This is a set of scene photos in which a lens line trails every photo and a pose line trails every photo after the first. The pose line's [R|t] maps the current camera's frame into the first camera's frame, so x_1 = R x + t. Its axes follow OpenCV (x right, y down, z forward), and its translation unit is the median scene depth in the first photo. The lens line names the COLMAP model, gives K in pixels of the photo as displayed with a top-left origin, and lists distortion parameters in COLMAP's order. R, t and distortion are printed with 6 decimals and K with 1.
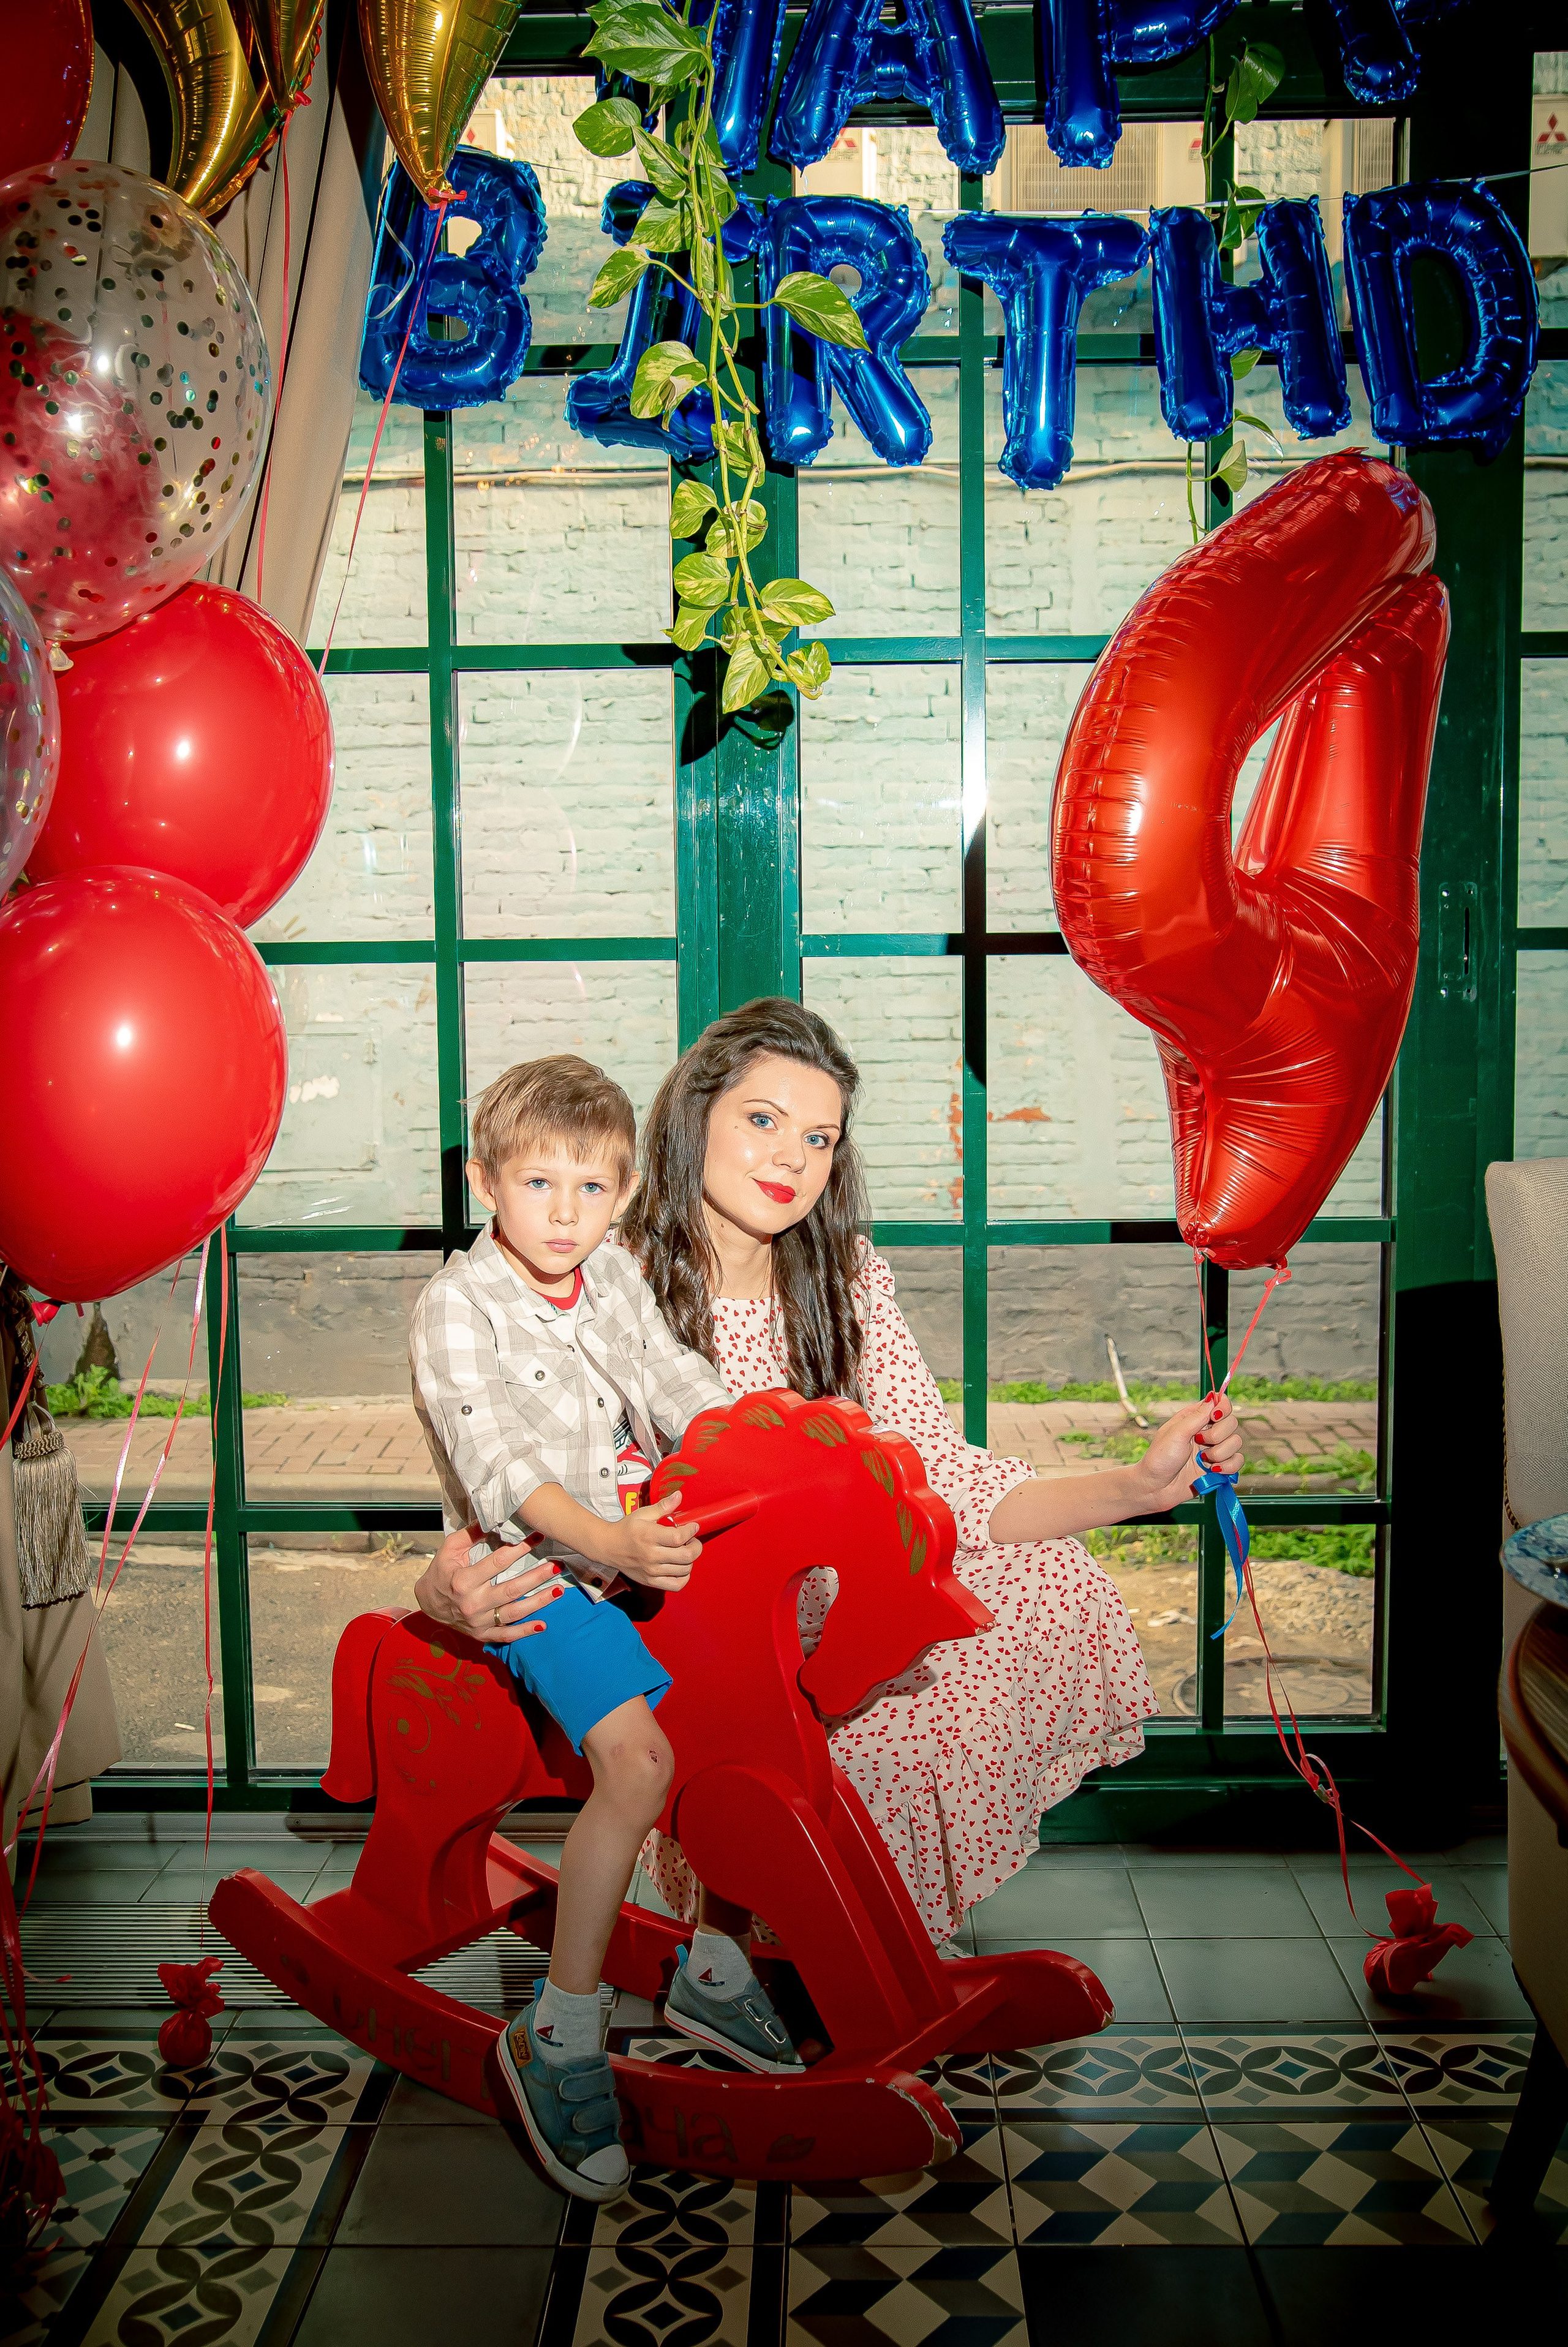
lens RADIAL K [[2198.4, 0, 789.3], [0, 2198.4, 1183.0], [0, 0, 1]] dist [-0.085932, 0.148038]
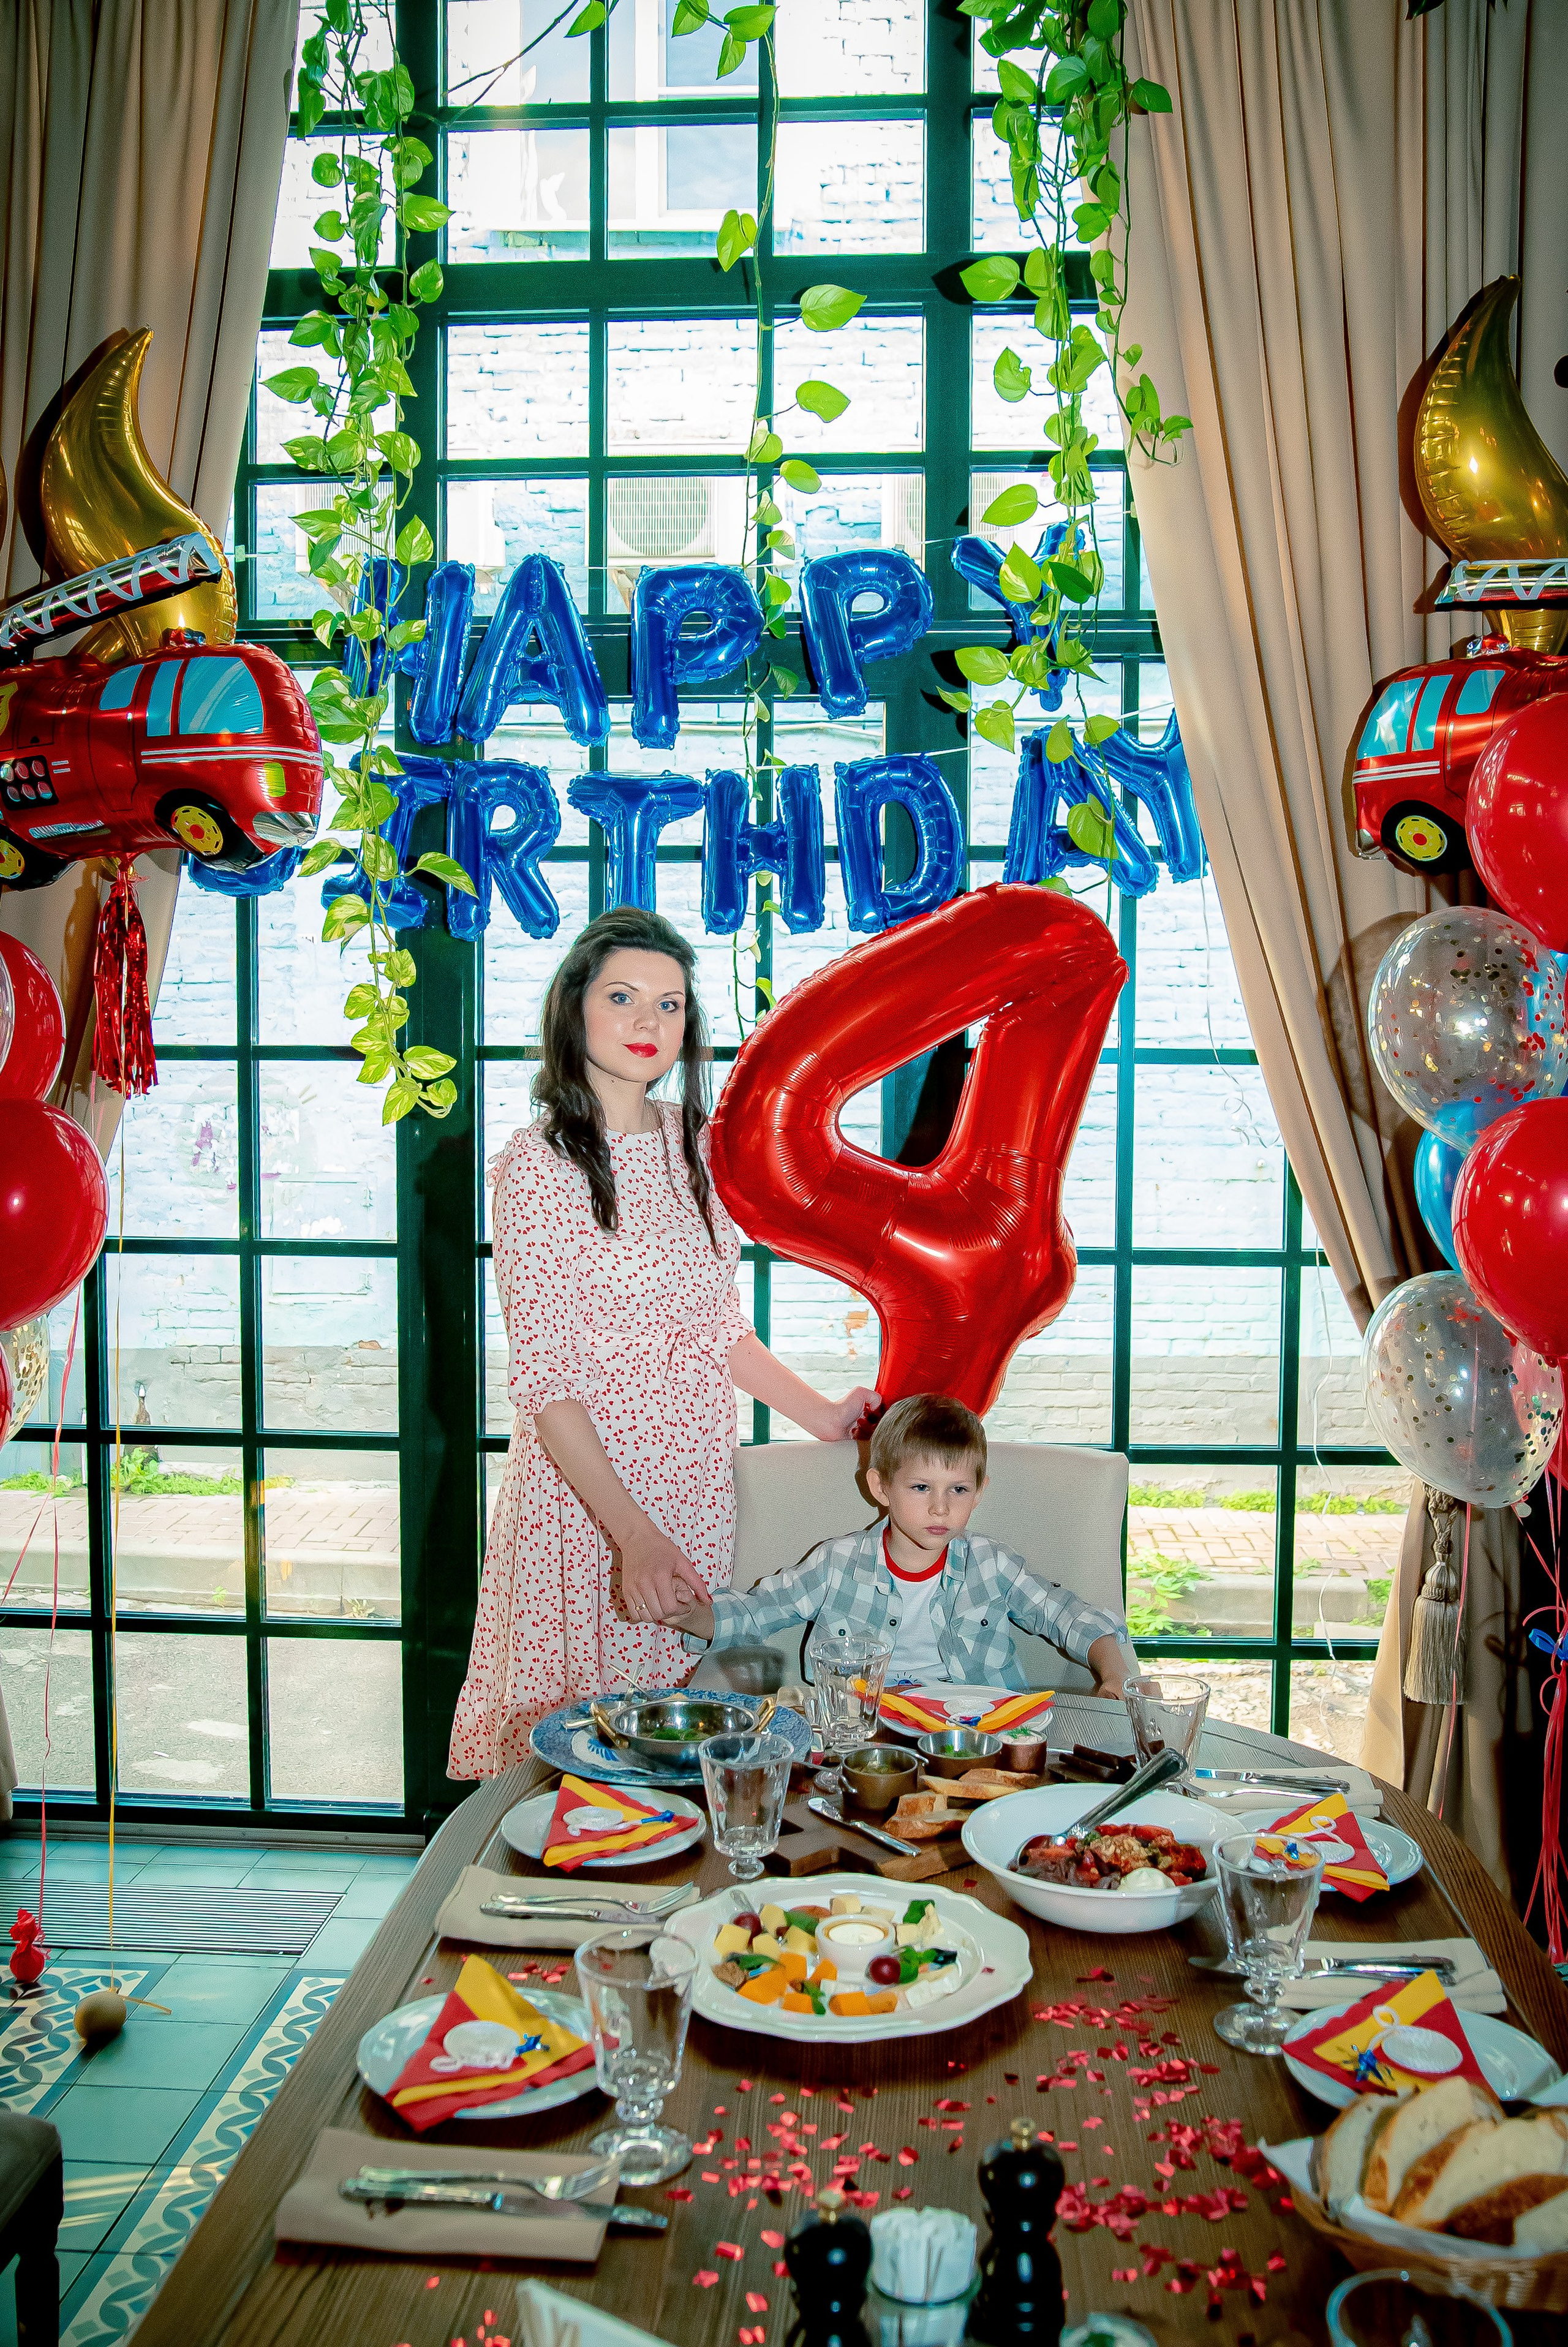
lens RADIAL K [[2049.8, 0, 787.6], [0, 2049.8, 1176.2], [0, 0, 1]] dist [-0.111662, 0.129521]
pose [[0.998972, 0.017522, -0.041804, 0.302915], [-0.018892, 0.999290, -0.032612, -0.132066], [0.041203, 0.033369, 0.998593, -0.420724]]
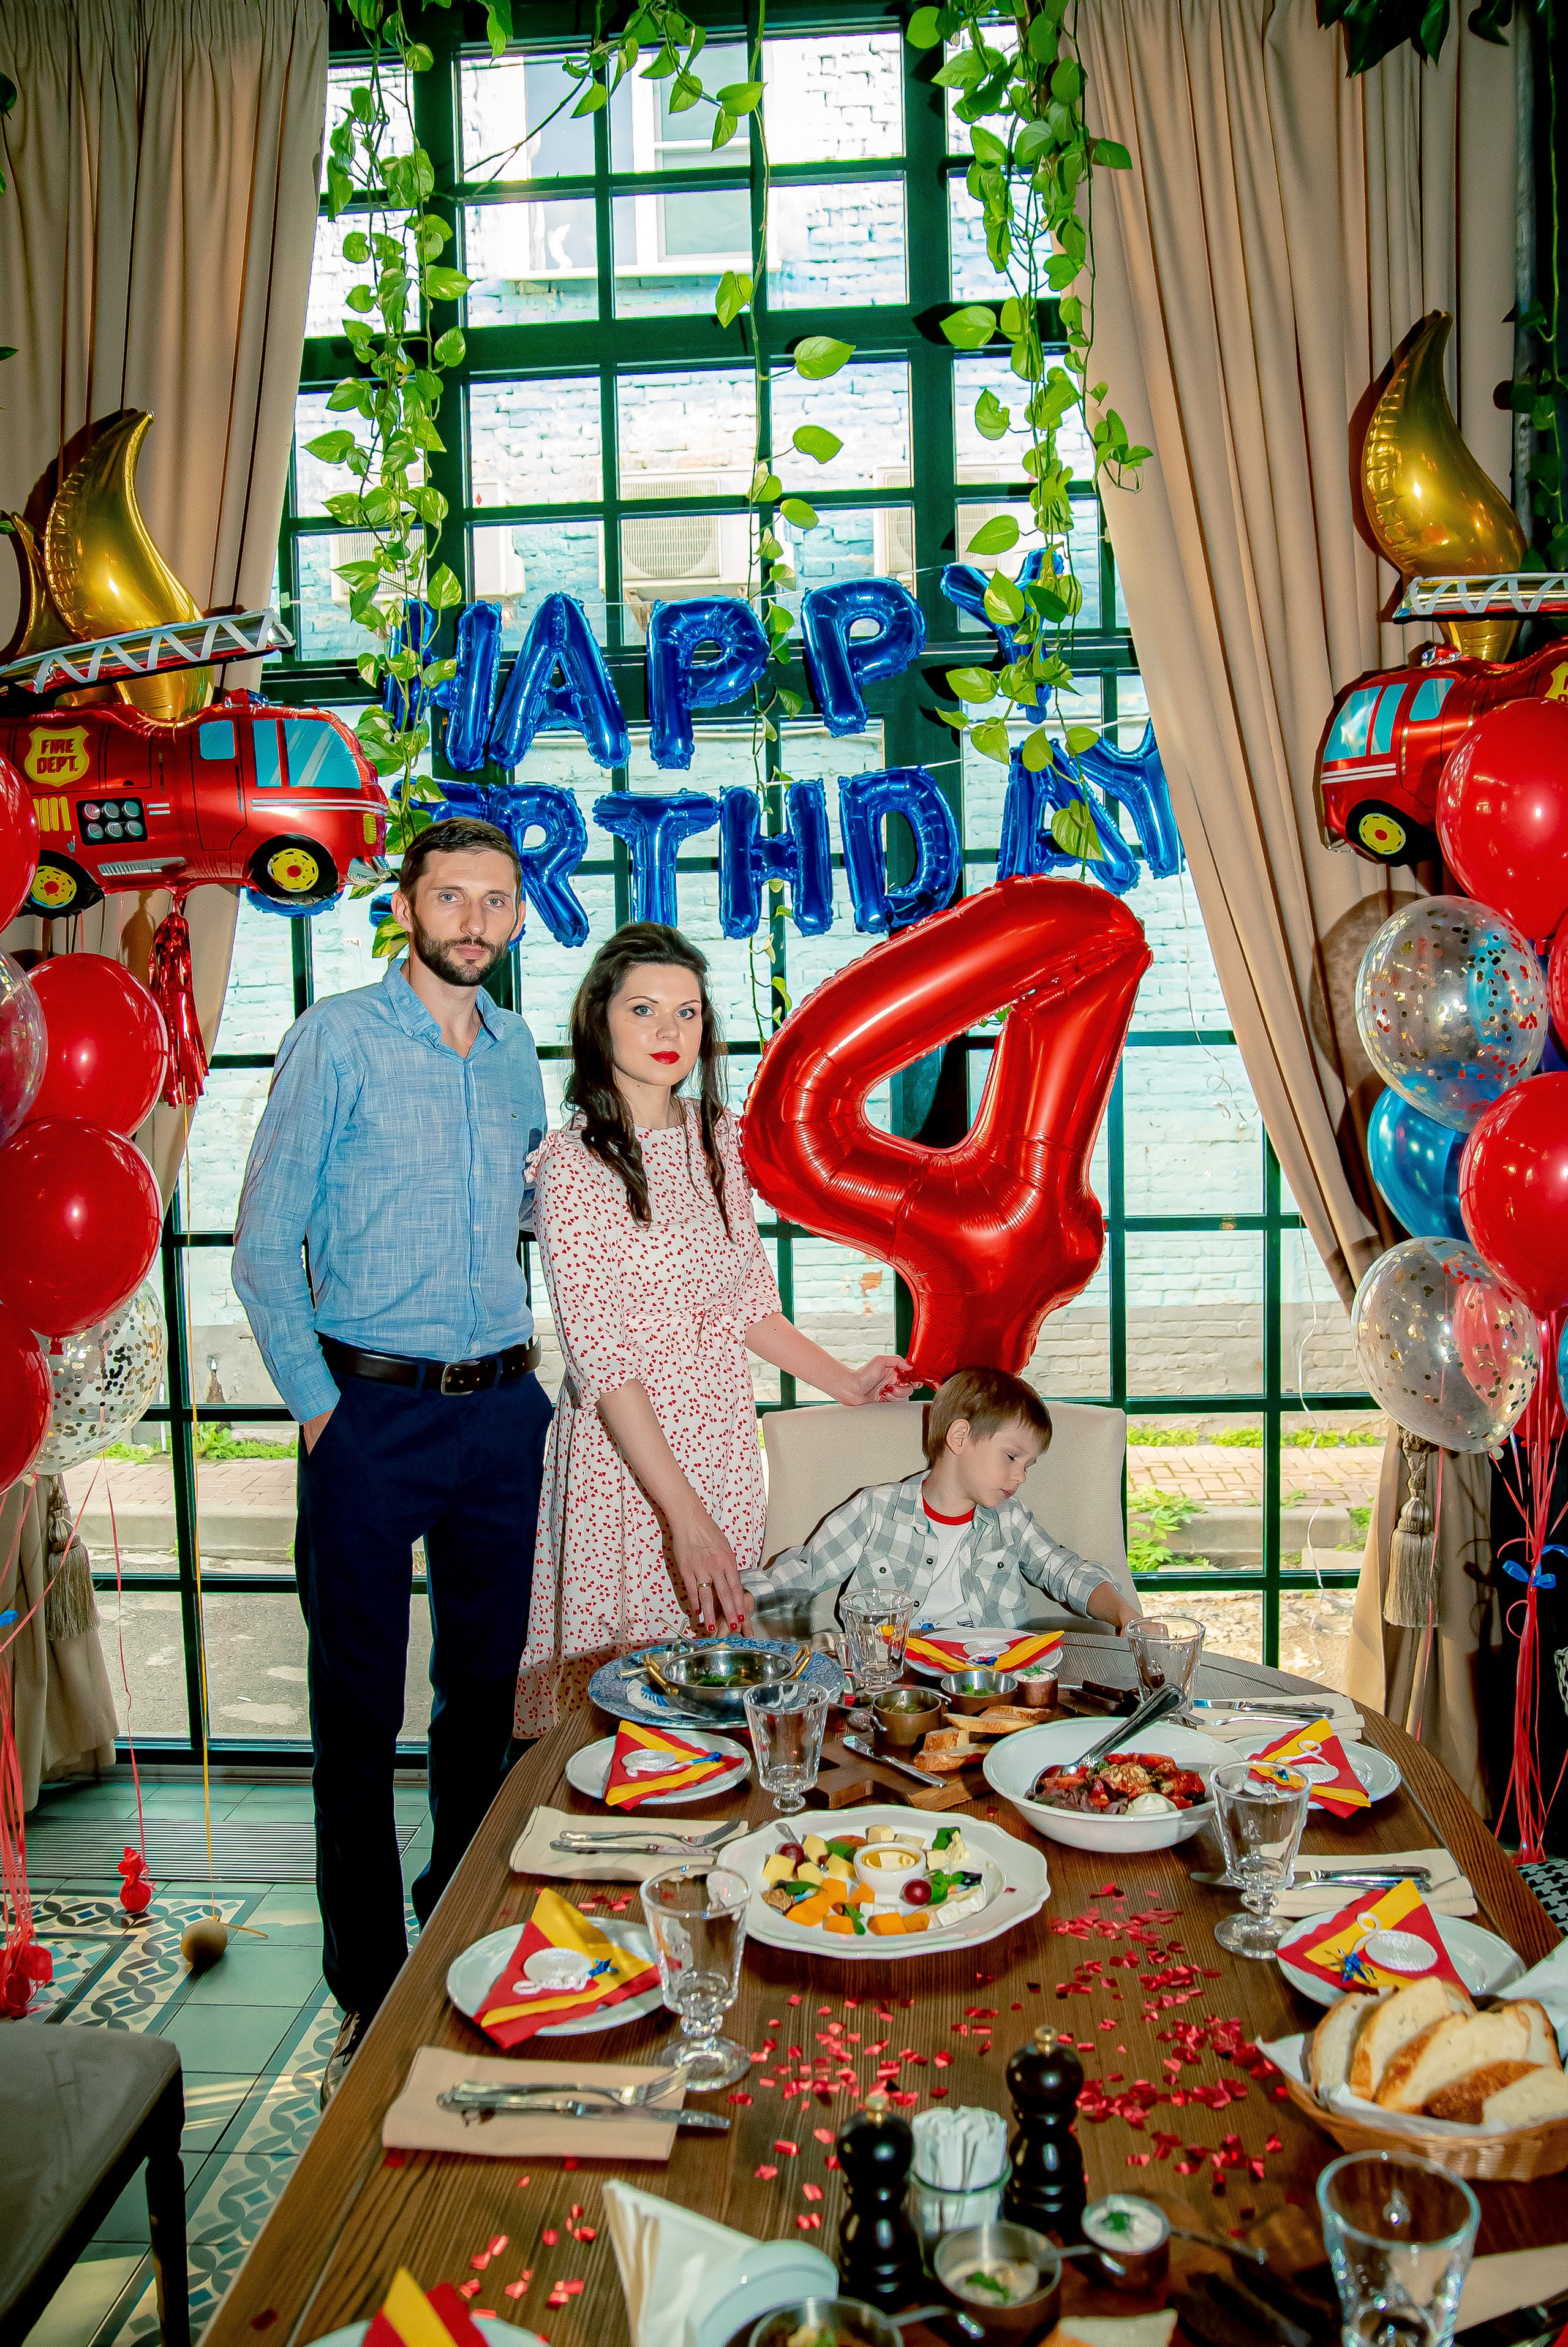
lens RADIAL K [[1908.6, 0, 786.5], [0, 1908.6, 1173.6], [0, 0, 1]] dist [-0.125132, 0.118808]
pose [[0.998670, -0.010410, -0.050502, 0.301338], [0.009581, 0.999816, -0.016626, -0.144691], [0.050666, 0.016120, 0.998586, -0.438077]]
